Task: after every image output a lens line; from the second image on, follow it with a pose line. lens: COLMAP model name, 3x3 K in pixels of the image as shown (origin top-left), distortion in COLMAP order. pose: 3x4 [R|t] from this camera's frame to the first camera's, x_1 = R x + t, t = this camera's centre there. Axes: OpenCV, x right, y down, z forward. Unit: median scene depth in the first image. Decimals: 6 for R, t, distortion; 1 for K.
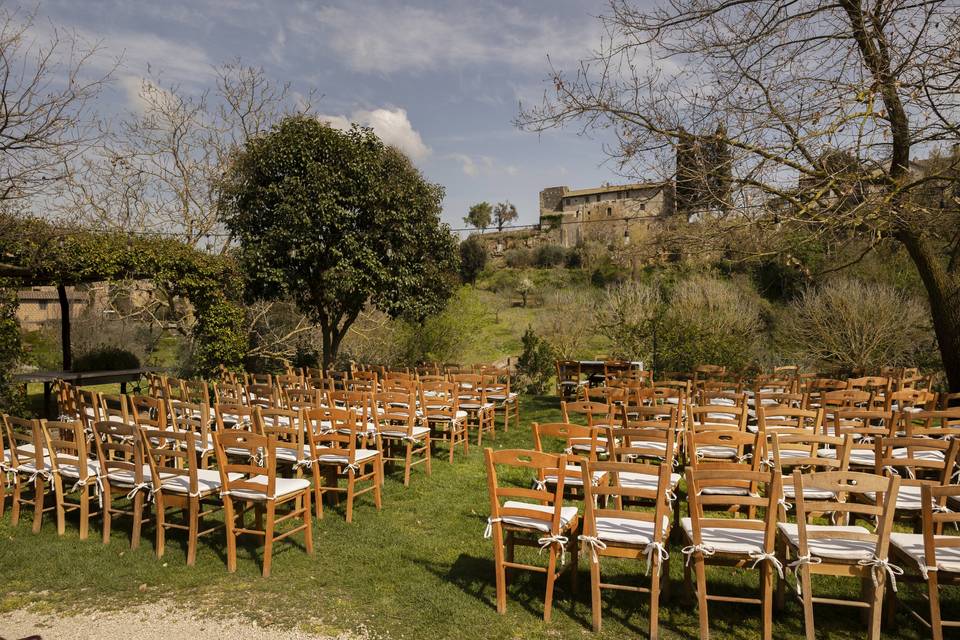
lens RADIAL K [[635.0, 0, 480.0], [0, 635.0, 320.0], [0, 0, 1]] dist [0.002227, -0.003582]
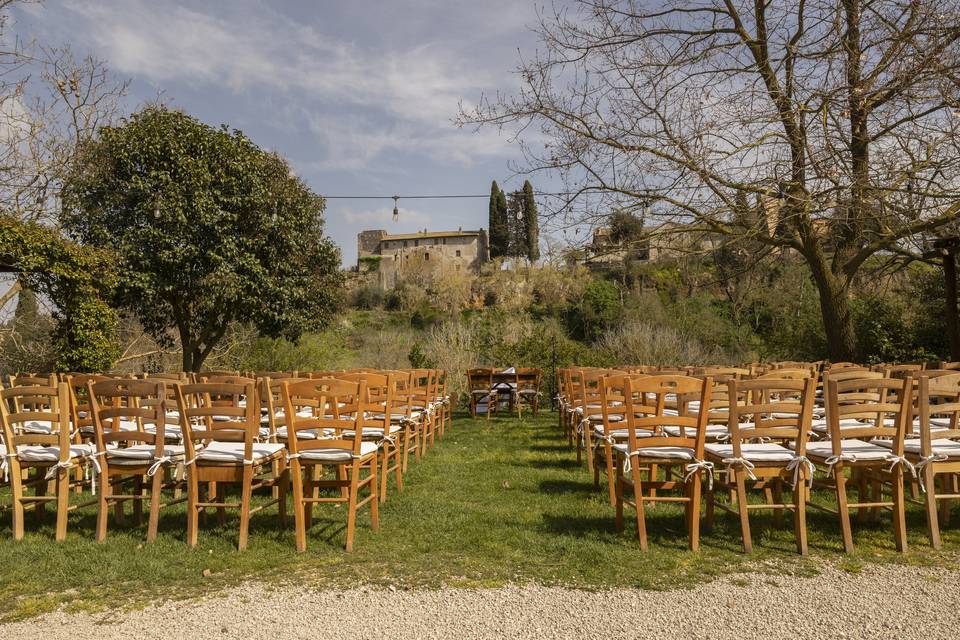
lens RADIAL K [[635.0, 0, 480.0], [0, 635.0, 320.0], [0, 0, 1]] dist [0.002227, -0.003582]
pose [[0.955710, 0.014470, 0.293954, -0.129042], [0.006824, 0.997433, -0.071283, 0.048348], [-0.294231, 0.070132, 0.953158, 0.037419]]
